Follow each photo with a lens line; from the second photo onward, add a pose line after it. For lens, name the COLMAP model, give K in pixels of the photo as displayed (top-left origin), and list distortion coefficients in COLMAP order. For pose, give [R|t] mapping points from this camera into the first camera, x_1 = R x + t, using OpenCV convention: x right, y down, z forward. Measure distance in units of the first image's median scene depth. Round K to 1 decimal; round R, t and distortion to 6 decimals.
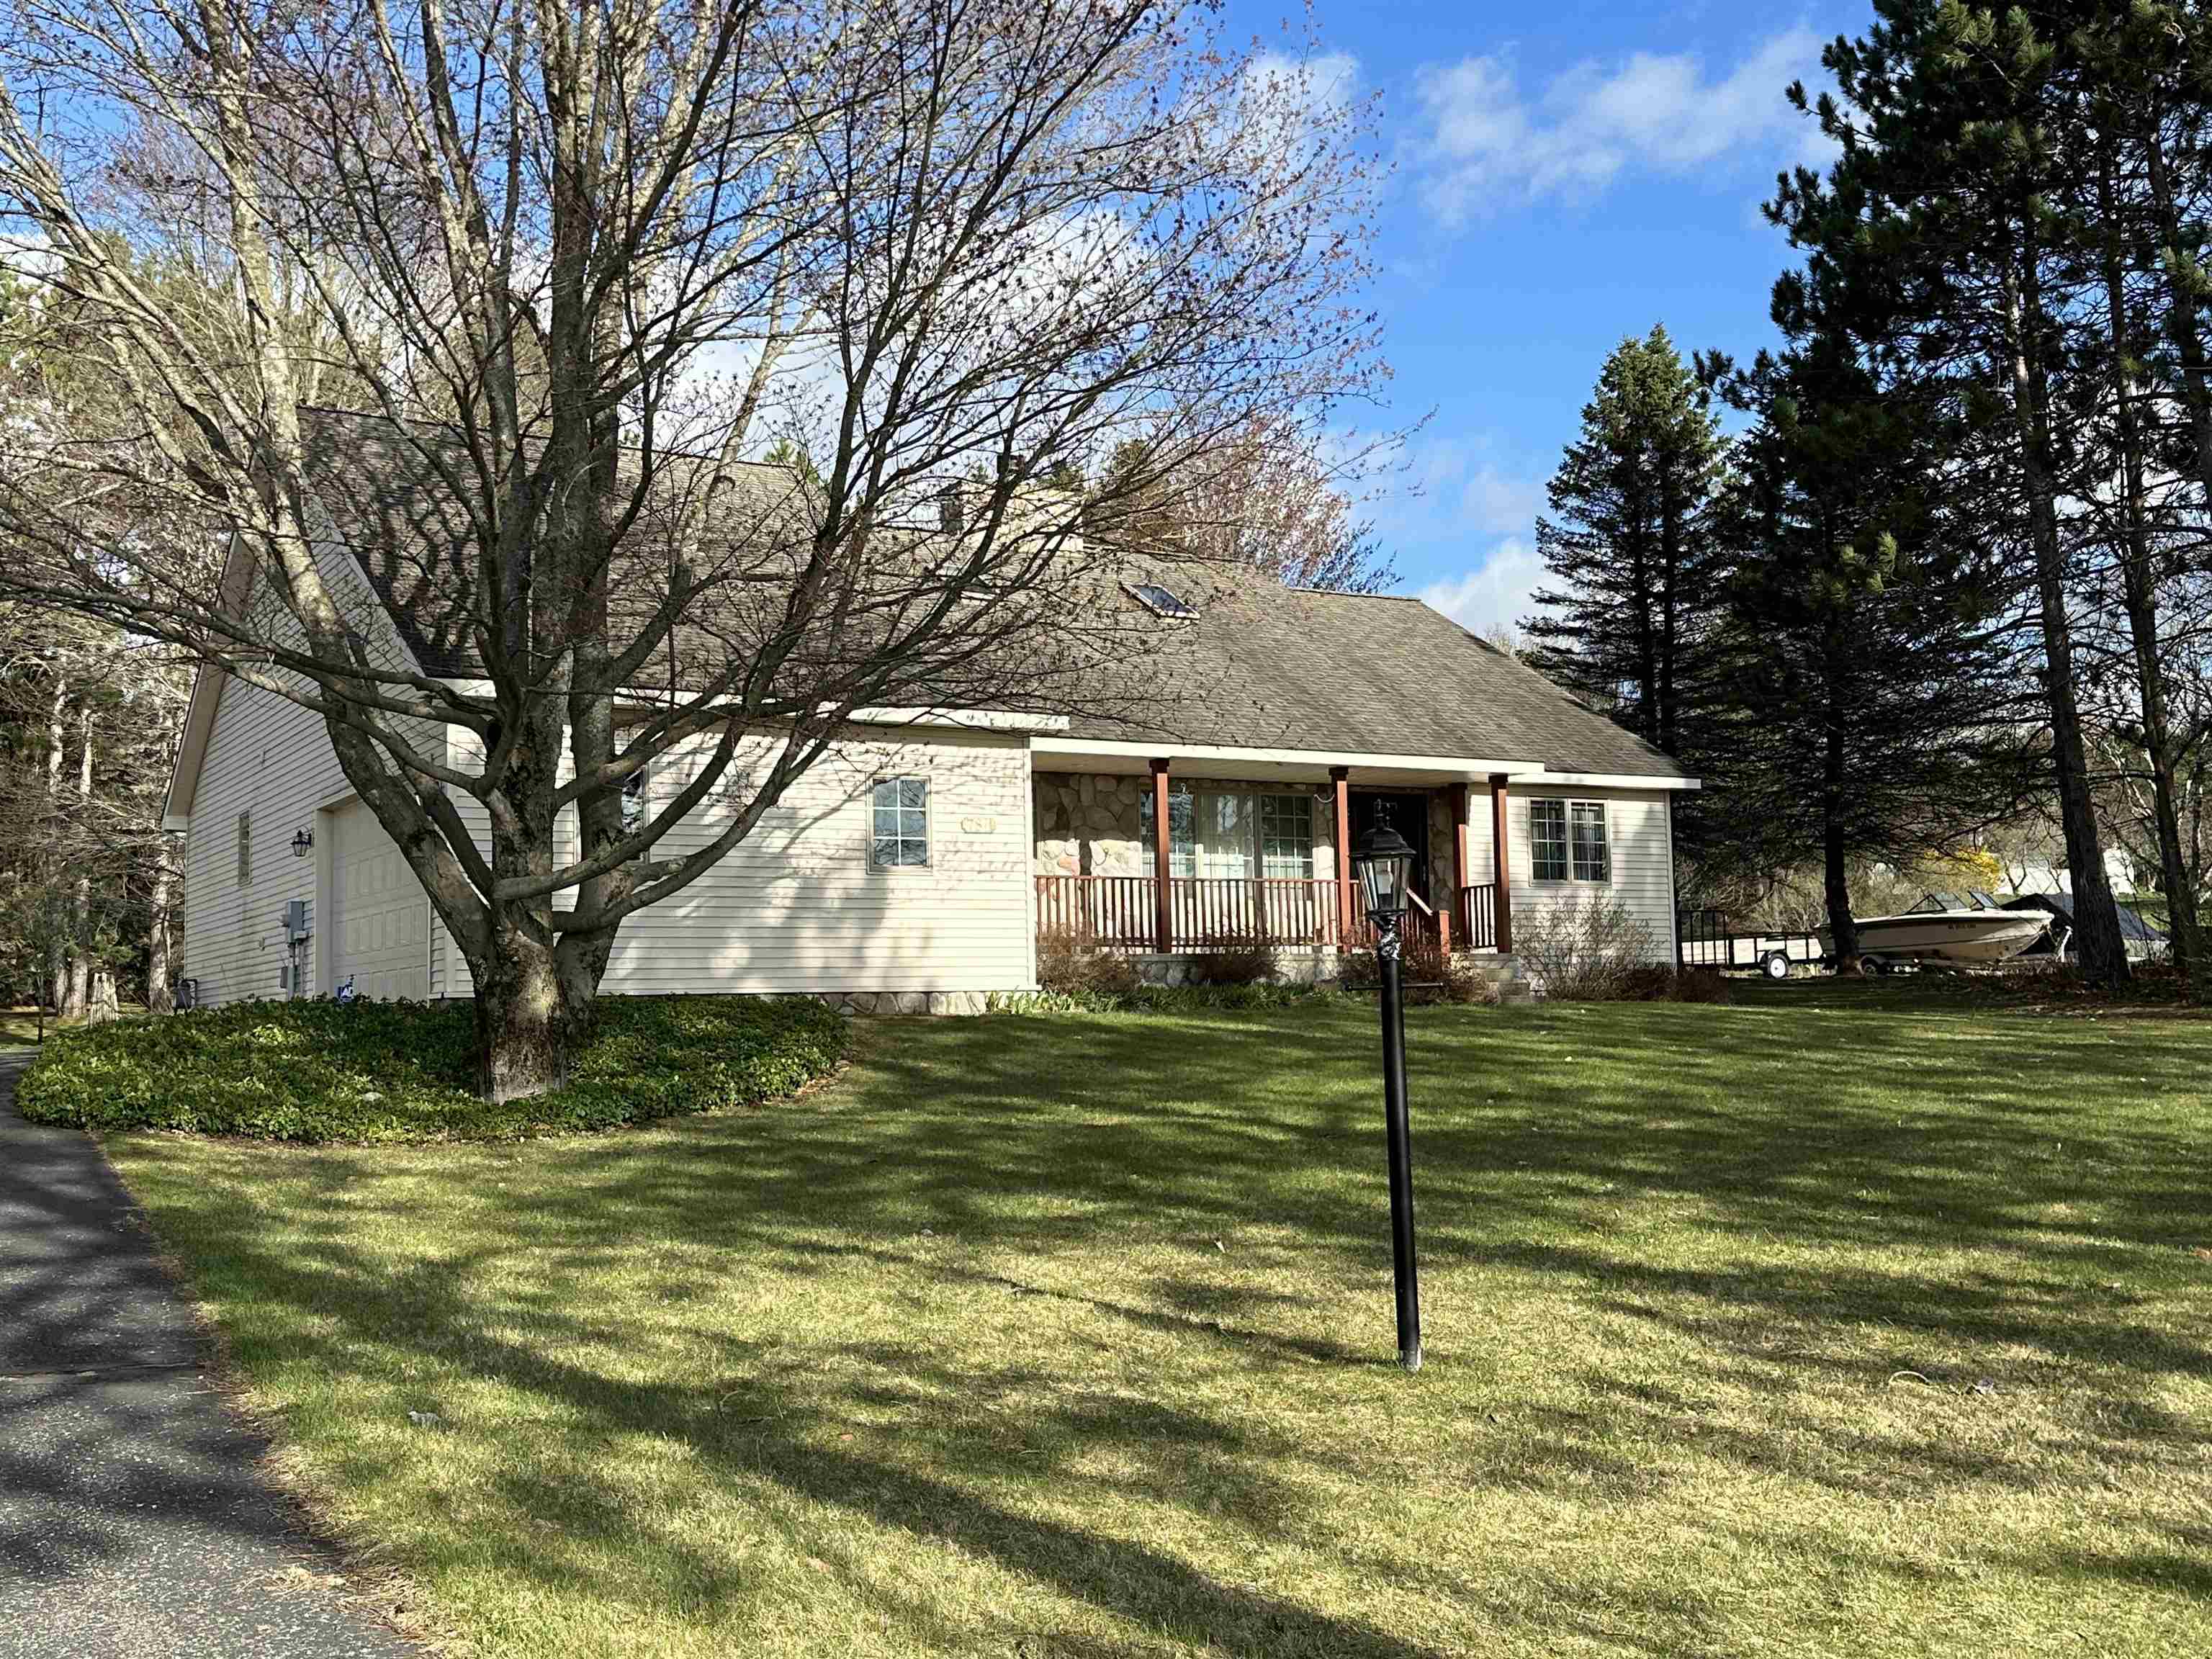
lens RADIAL K [[2109.3, 0, 1106.0], [0, 2109.3, 829.5], [0, 0, 1]] dist [0.002177, 0.005356]
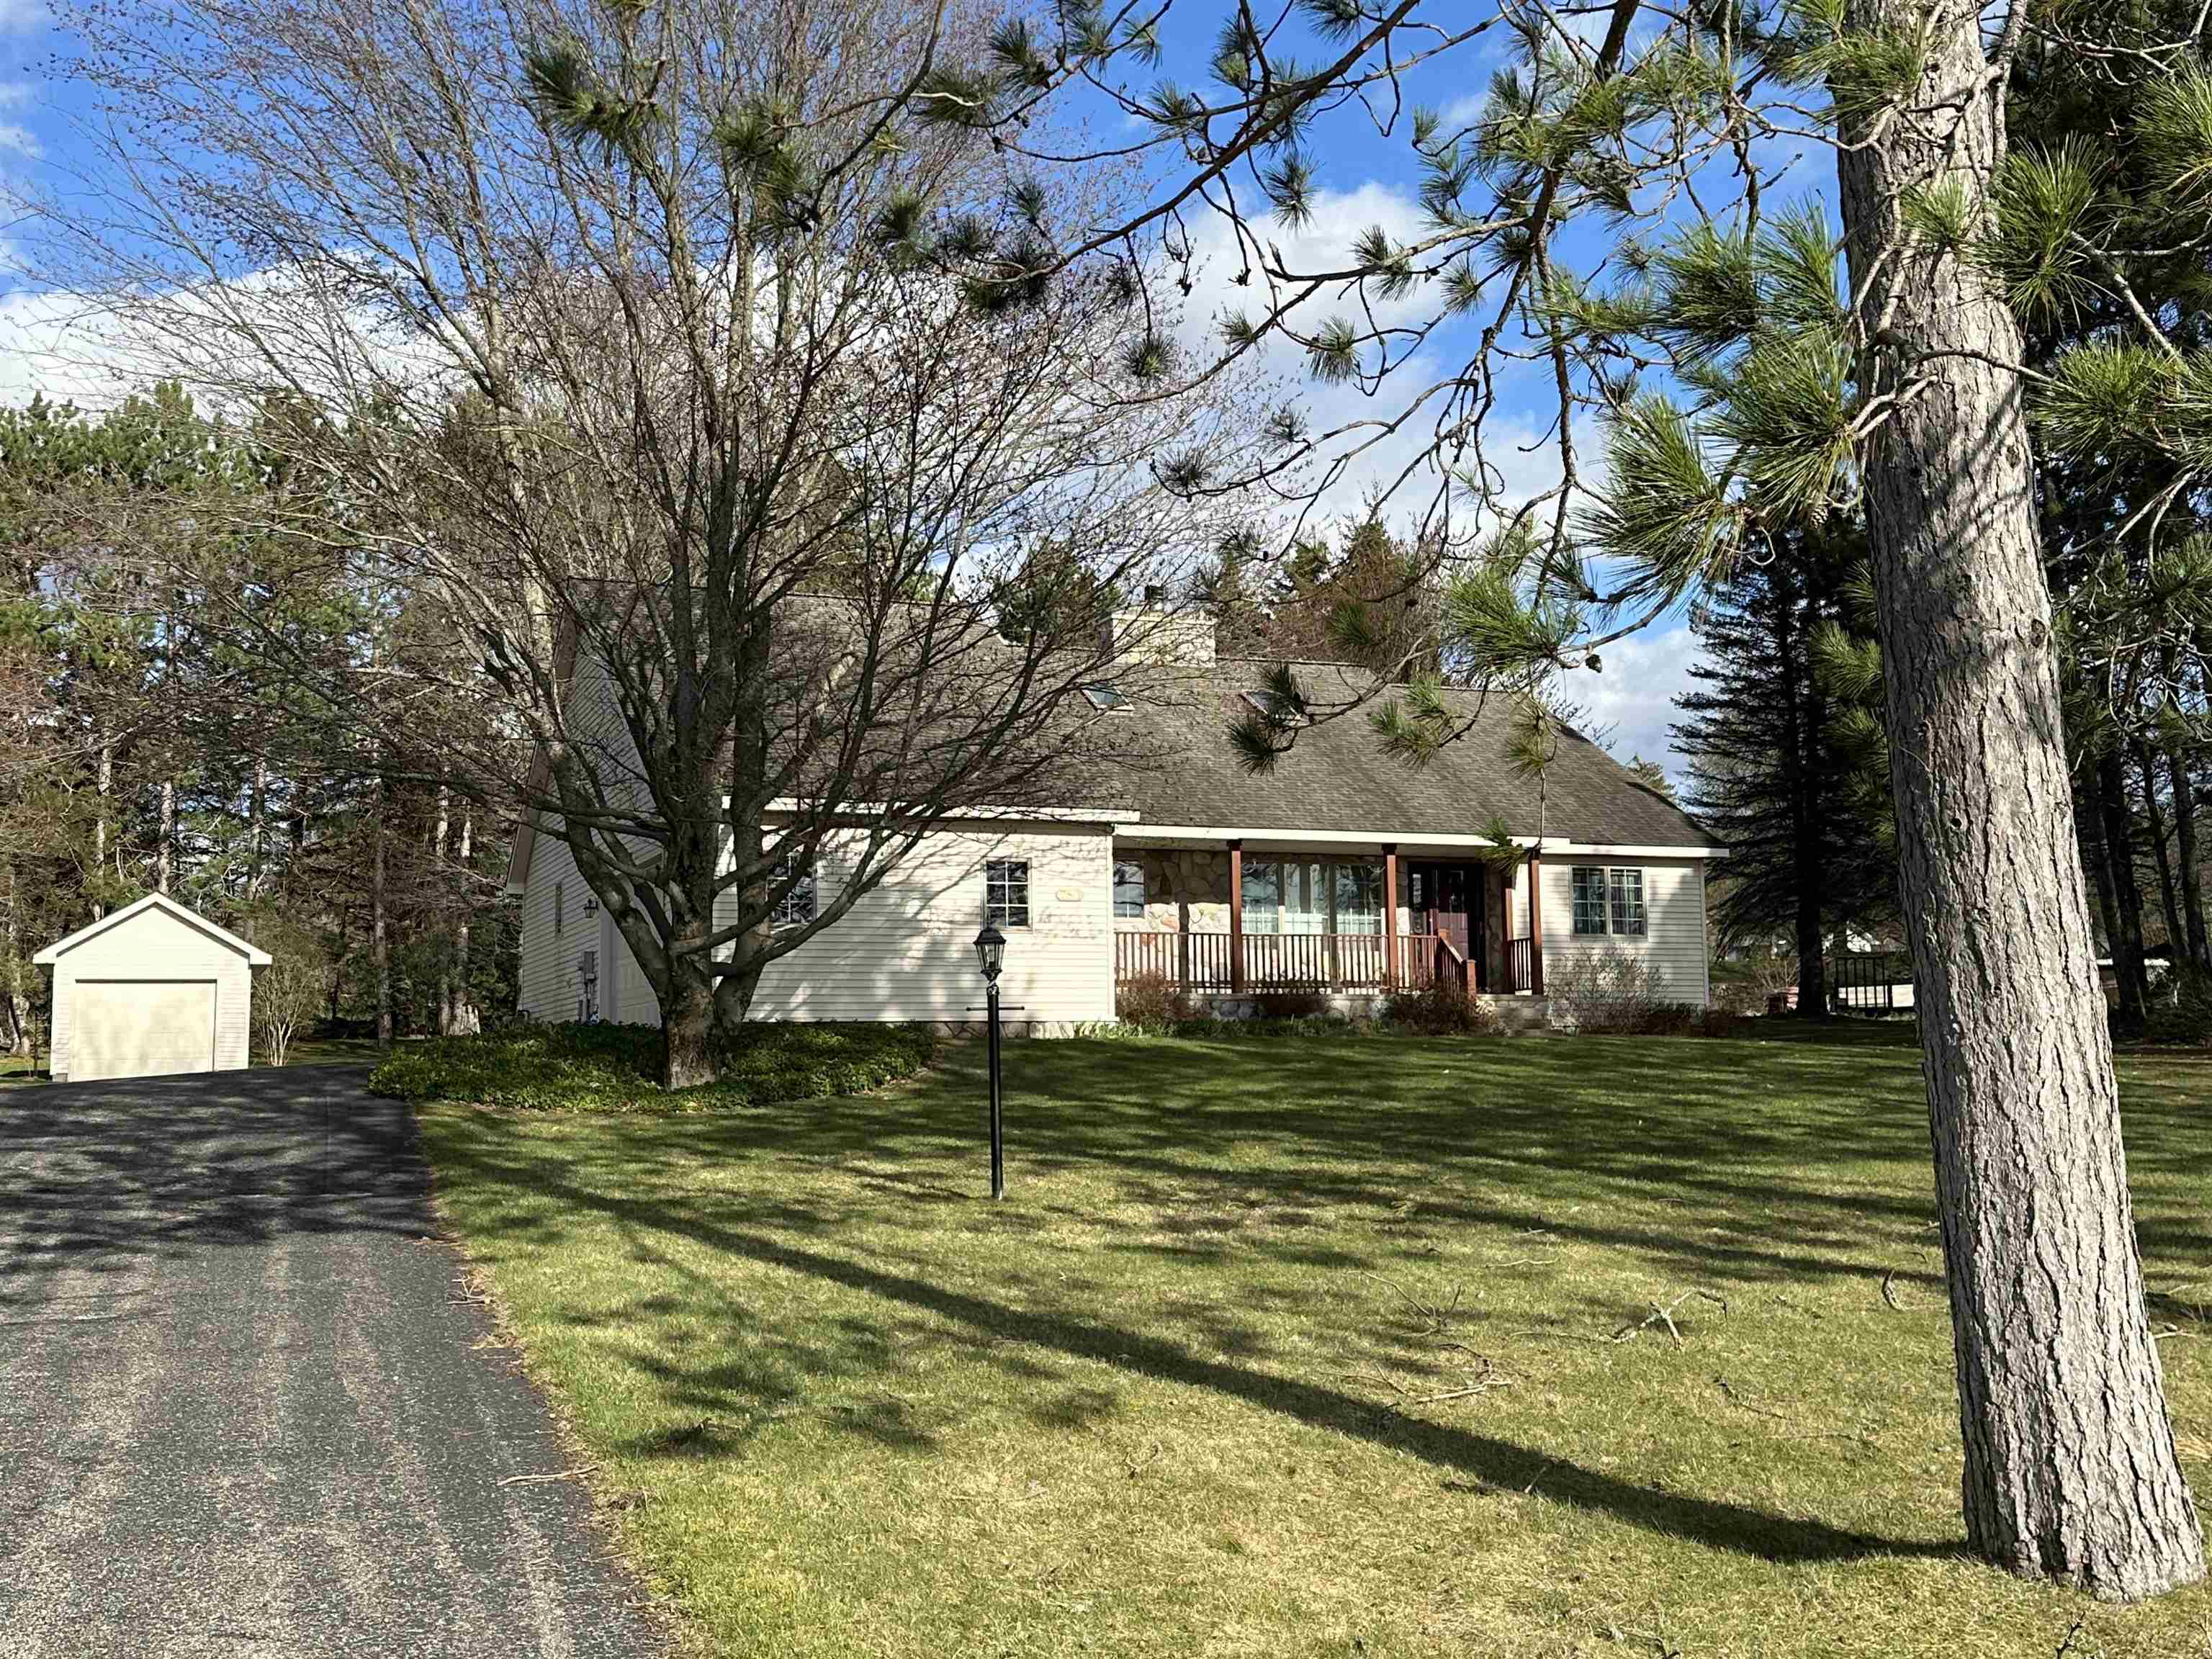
lens RADIAL K [[2109.3, 0, 1106.0], [0, 2109.3, 829.5], [0, 0, 1]] dist [0.002177, 0.005356]
pose [[0.985880, -0.007186, -0.167298, 0.152163], [0.003946, 0.999798, -0.019692, -0.013990], [0.167405, 0.018753, 0.985710, -0.242262]]
